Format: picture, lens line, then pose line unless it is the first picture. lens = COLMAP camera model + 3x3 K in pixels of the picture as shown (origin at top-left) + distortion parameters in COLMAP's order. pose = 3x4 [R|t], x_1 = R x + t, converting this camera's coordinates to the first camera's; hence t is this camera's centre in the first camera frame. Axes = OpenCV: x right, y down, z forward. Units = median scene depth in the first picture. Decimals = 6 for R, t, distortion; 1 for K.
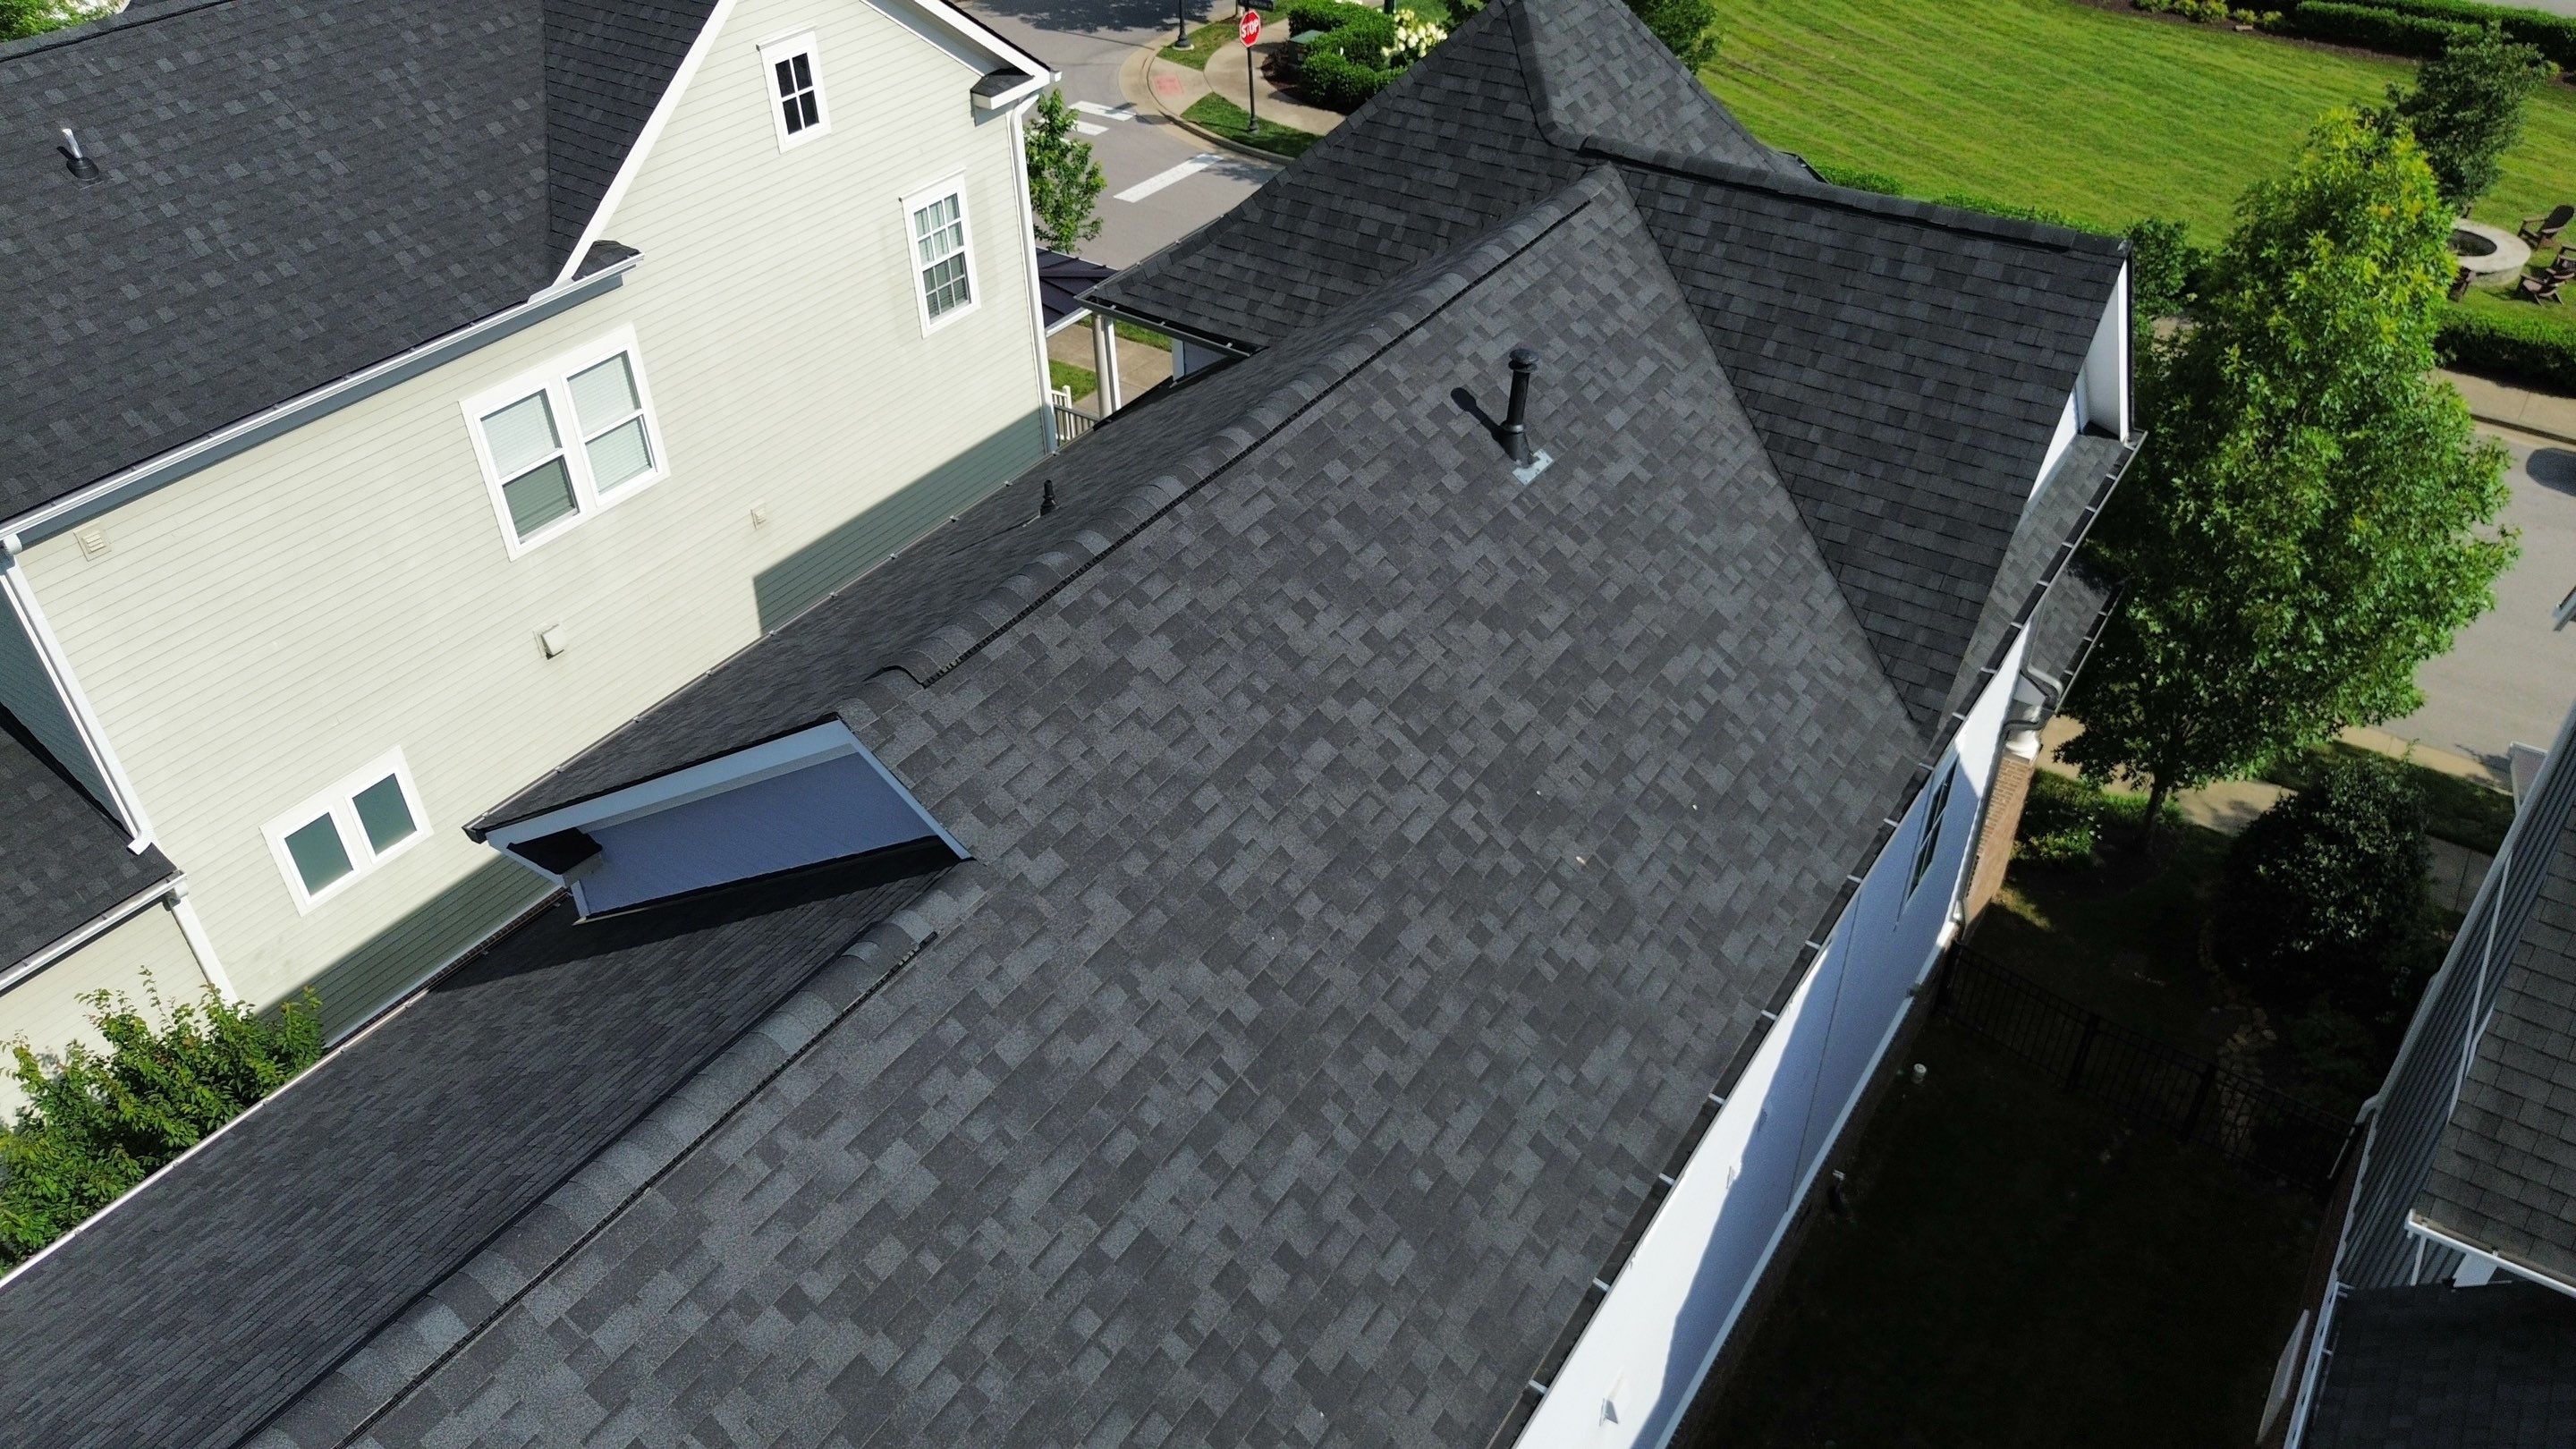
lens RADIAL K [[1824.1, 0, 1293.3], [0, 1824.1, 714.1], [0, 0, 1]] dist [0.093261, -0.106983]
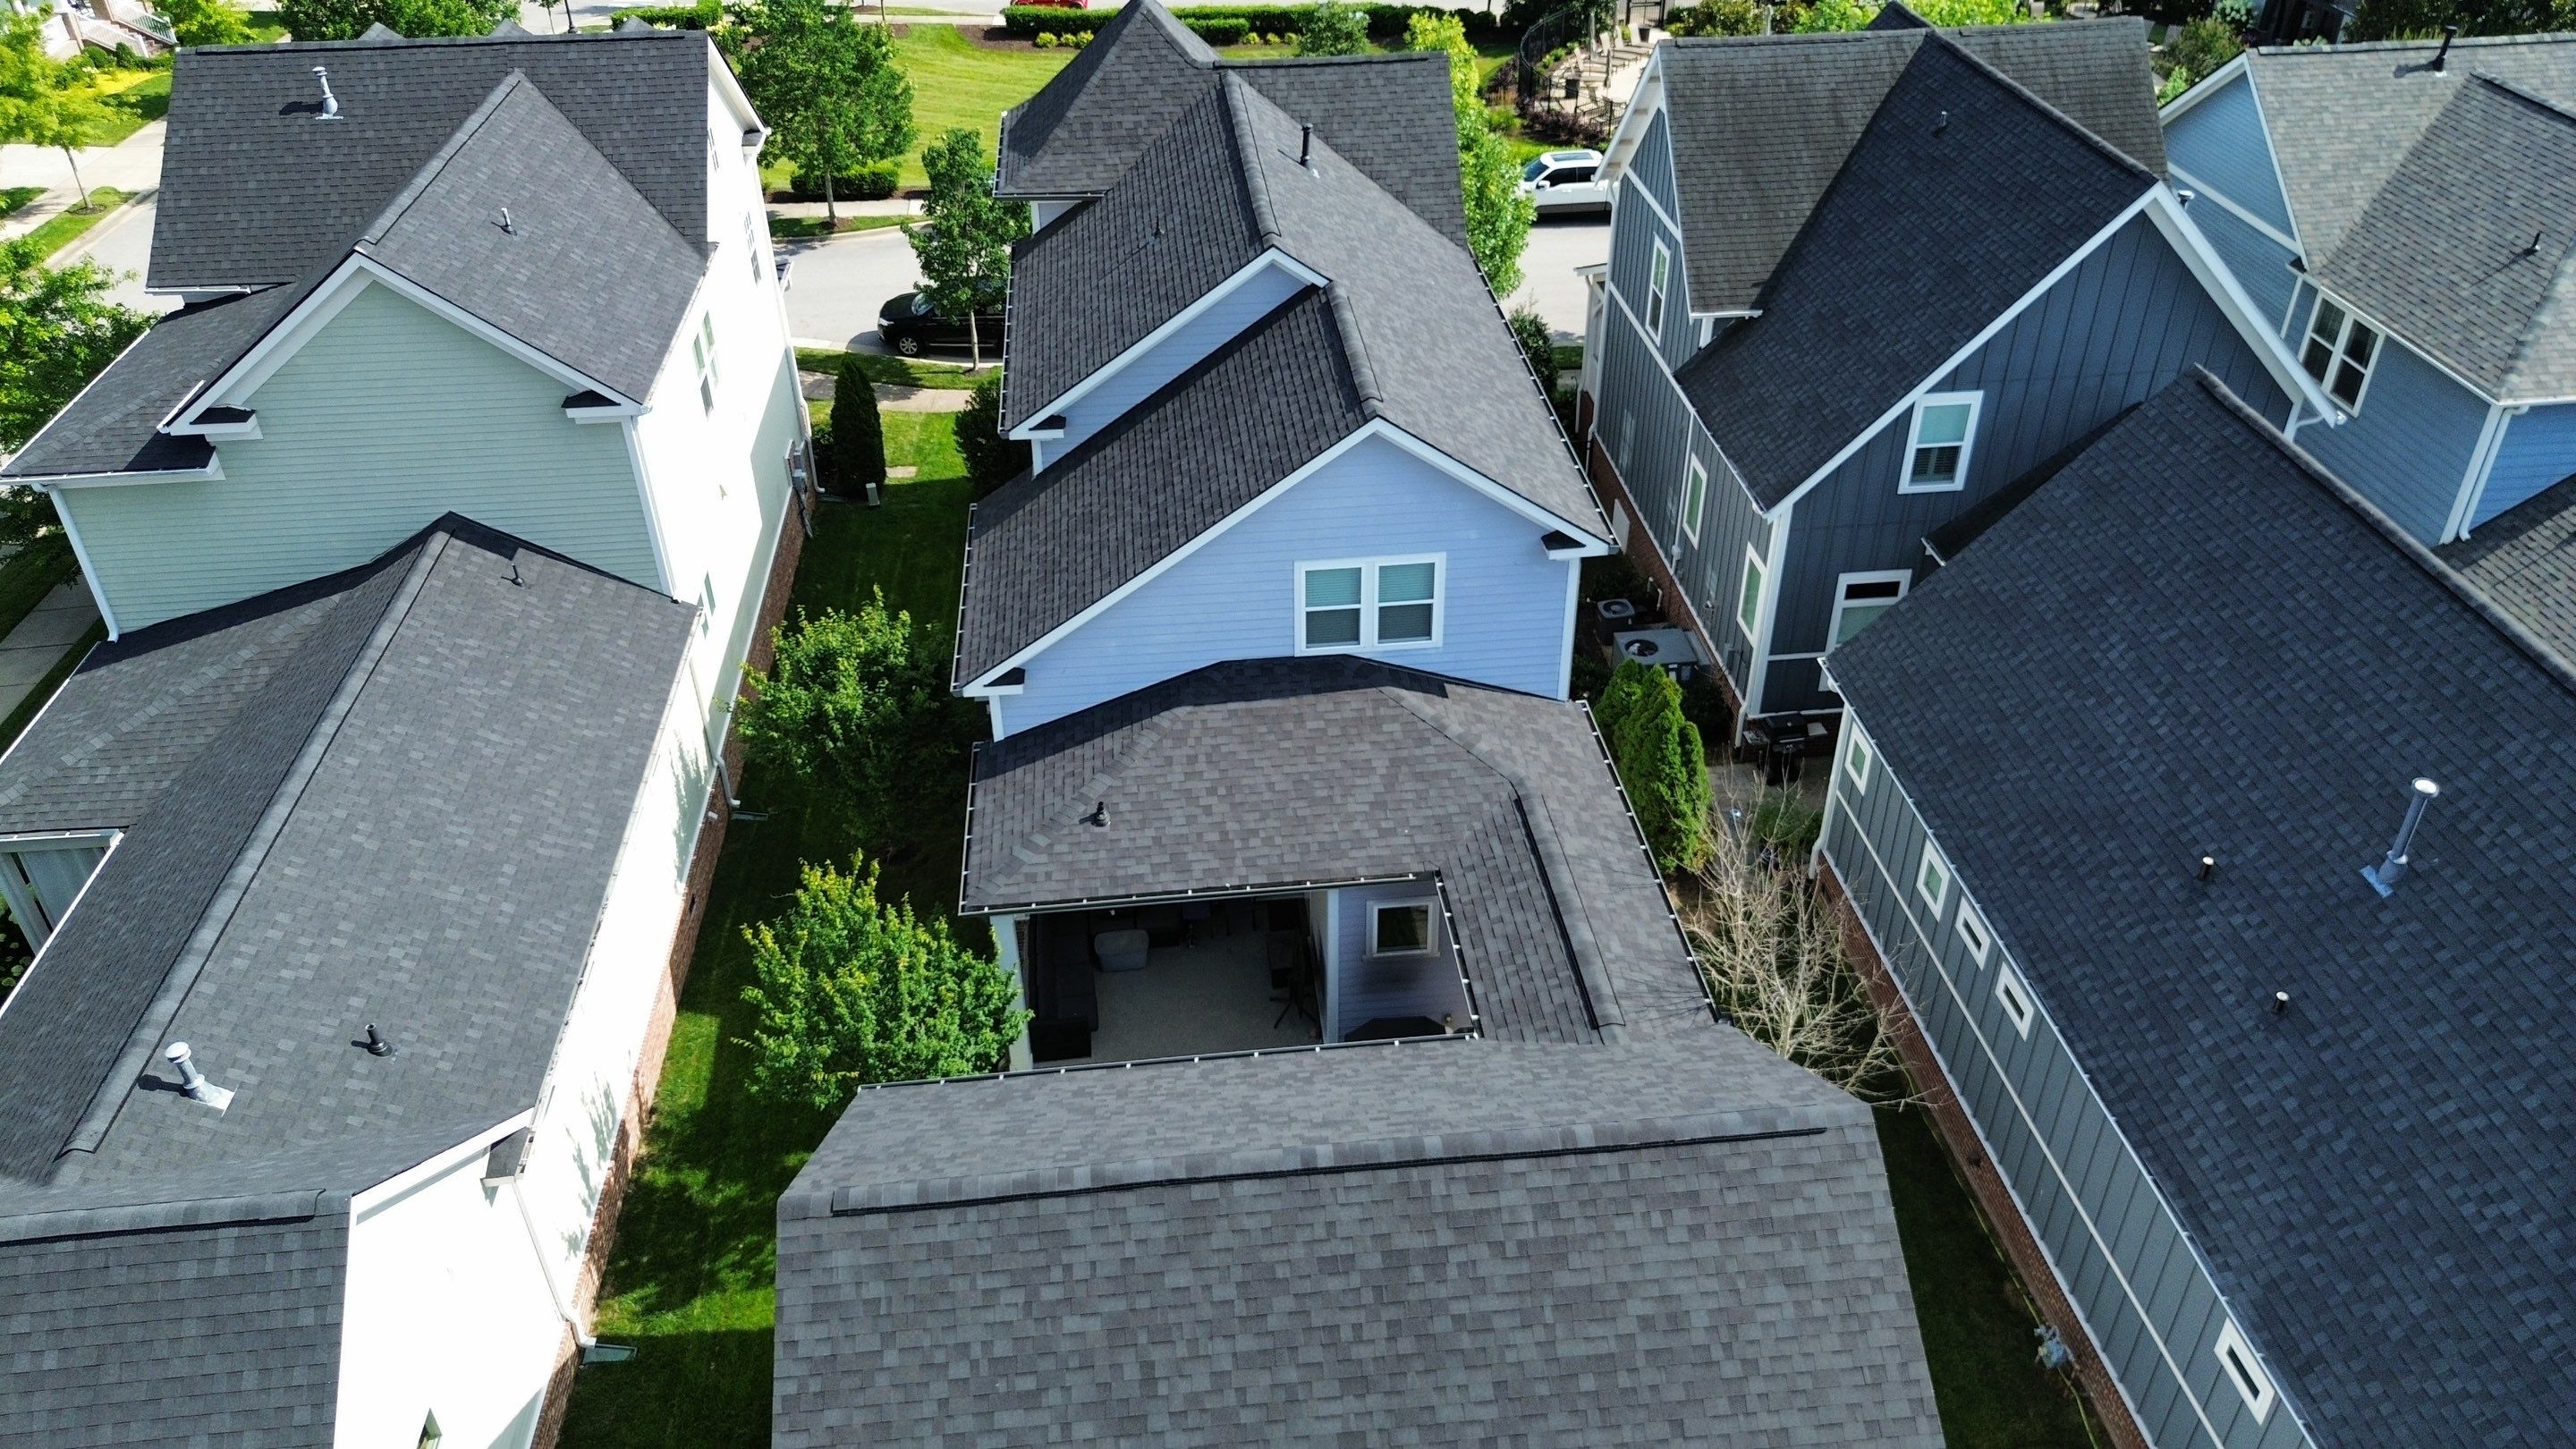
lens RADIAL K [[1824.1, 0, 1293.3], [0, 1824.1, 714.1], [0, 0, 1]] dist [0.093261, -0.106983]
pose [[0.771075, -0.354752, 0.528766, -1.264938], [0.385530, 0.921012, 0.055712, 0.333198], [-0.506764, 0.160897, 0.846937, -0.819618]]
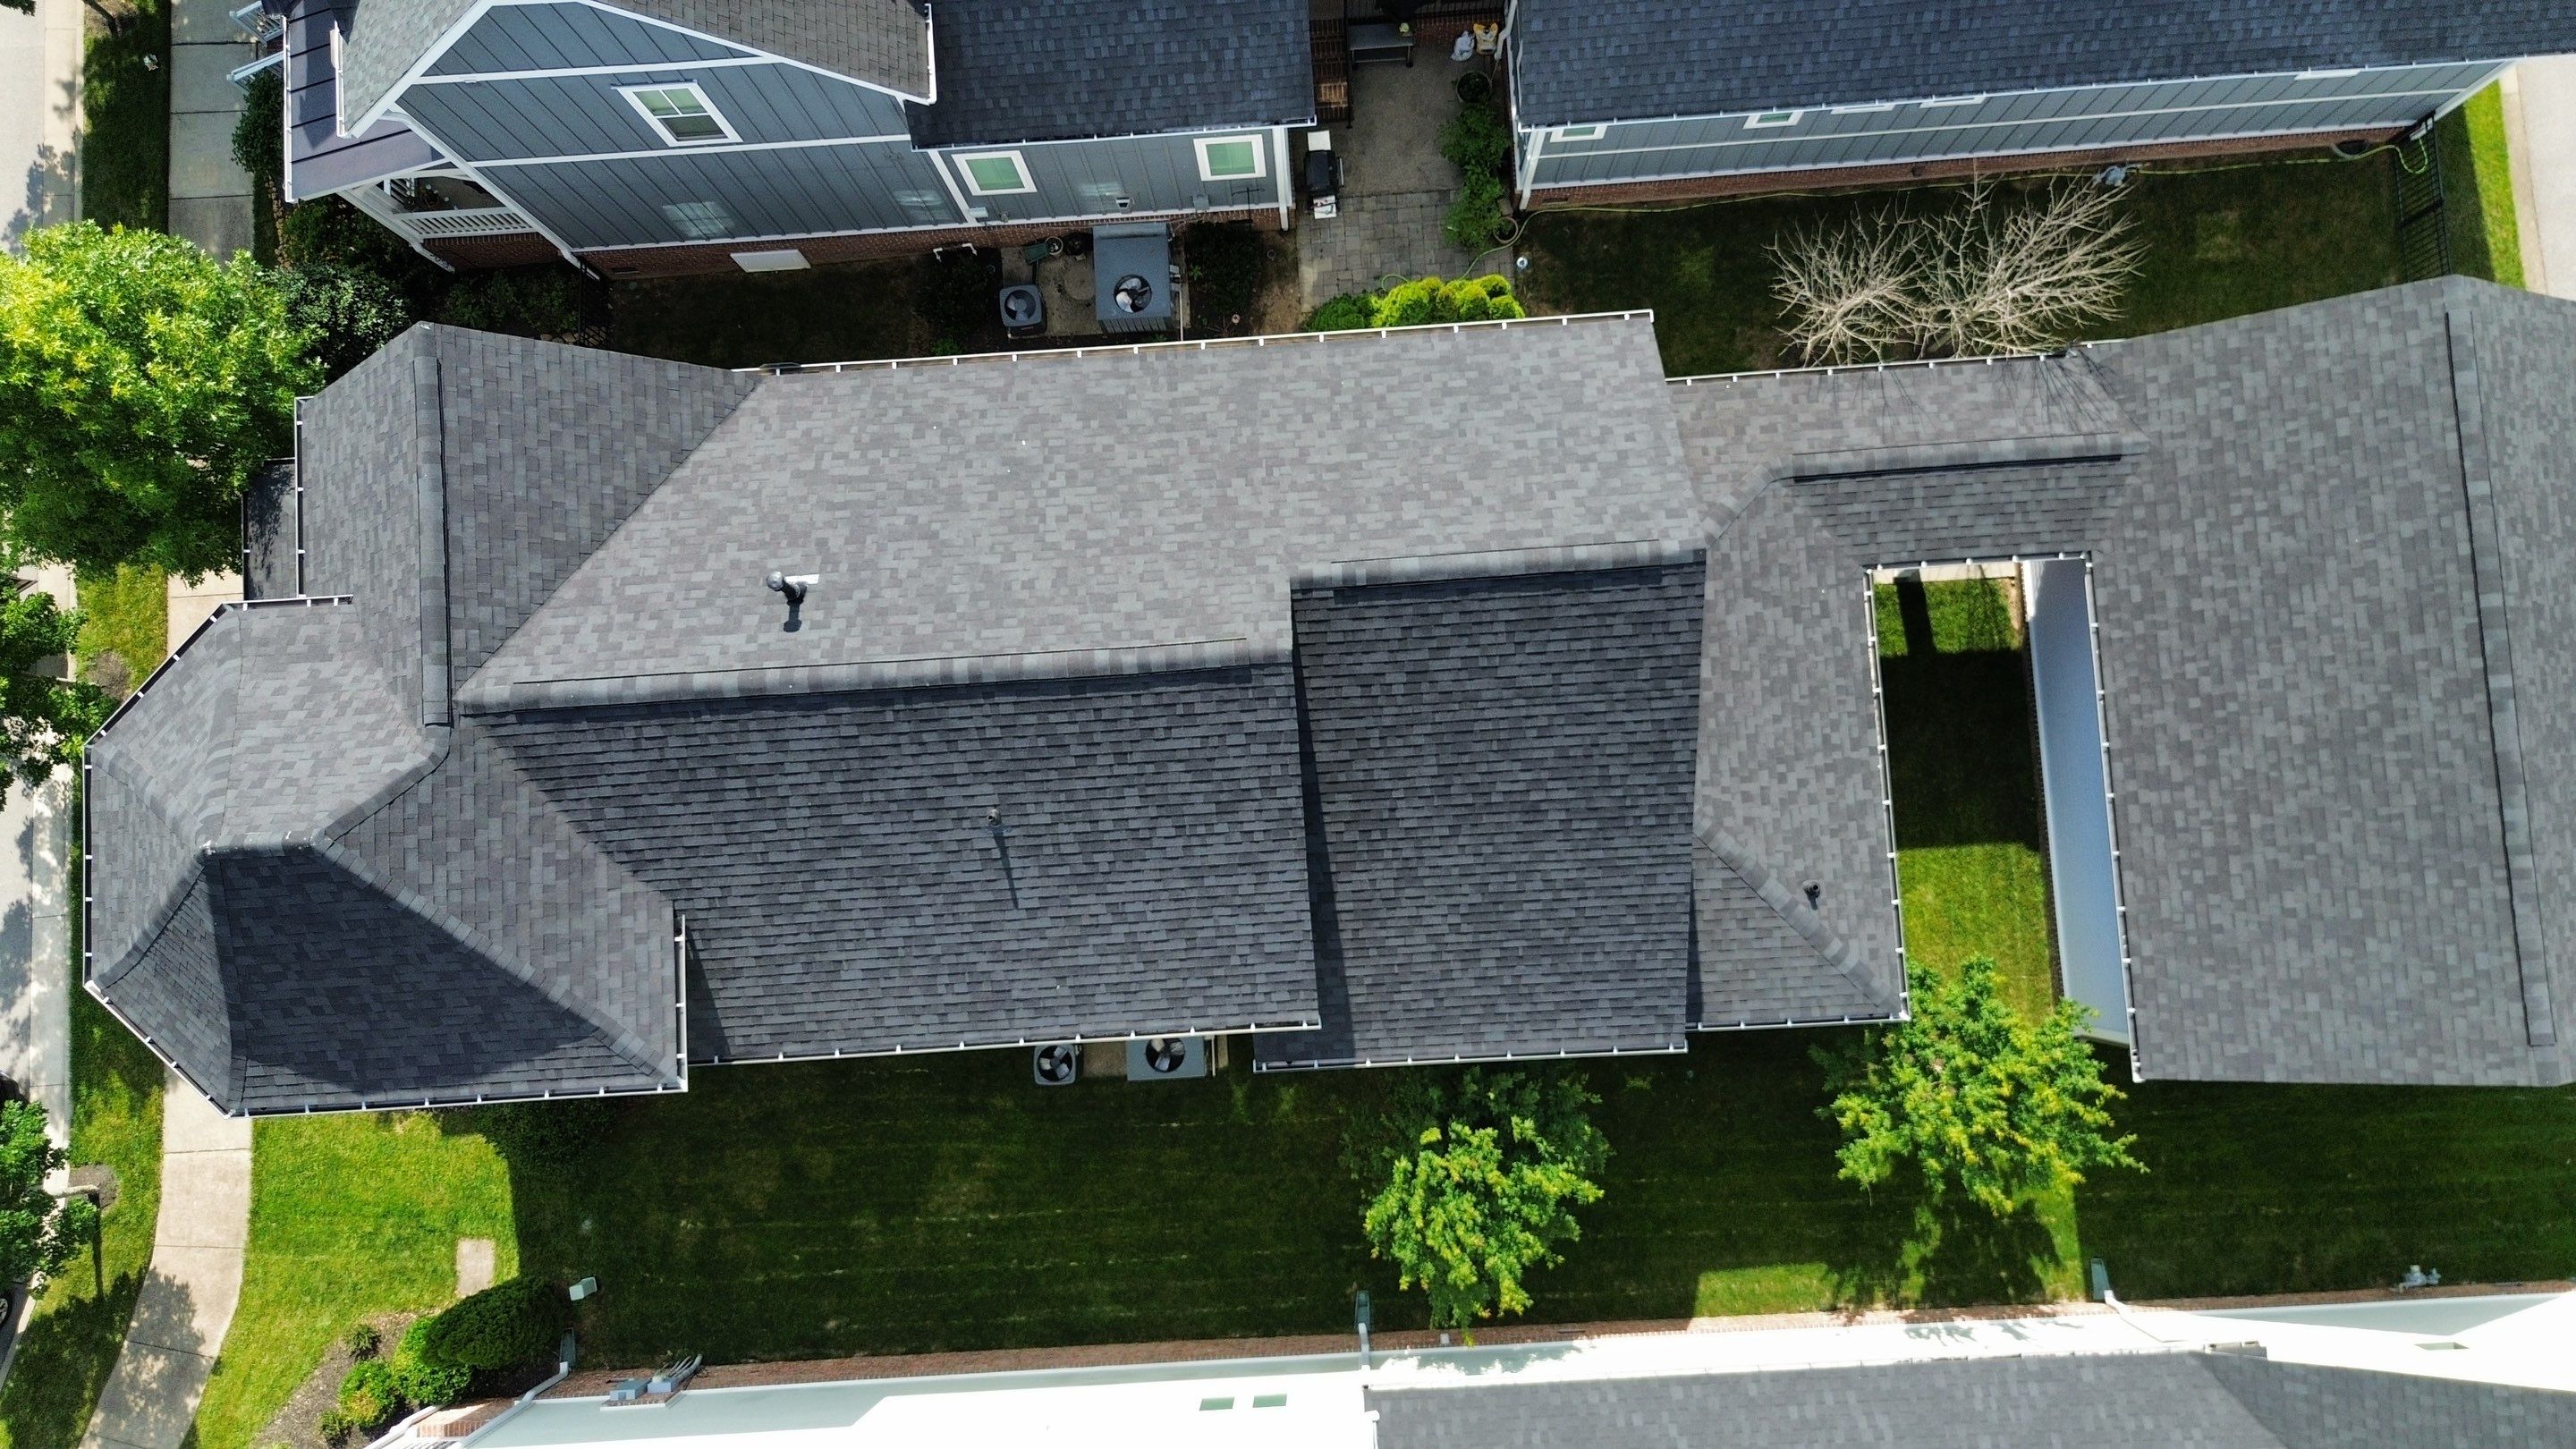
lens RADIAL K [[1824.1, 0, 1293.3], [0, 1824.1, 714.1], [0, 0, 1]] dist [0.093261, -0.106983]
pose [[-0.604066, -0.790455, 0.101414, -0.333172], [0.512717, -0.288052, 0.808793, -1.086755], [-0.610103, 0.540561, 0.579283, -0.100332]]
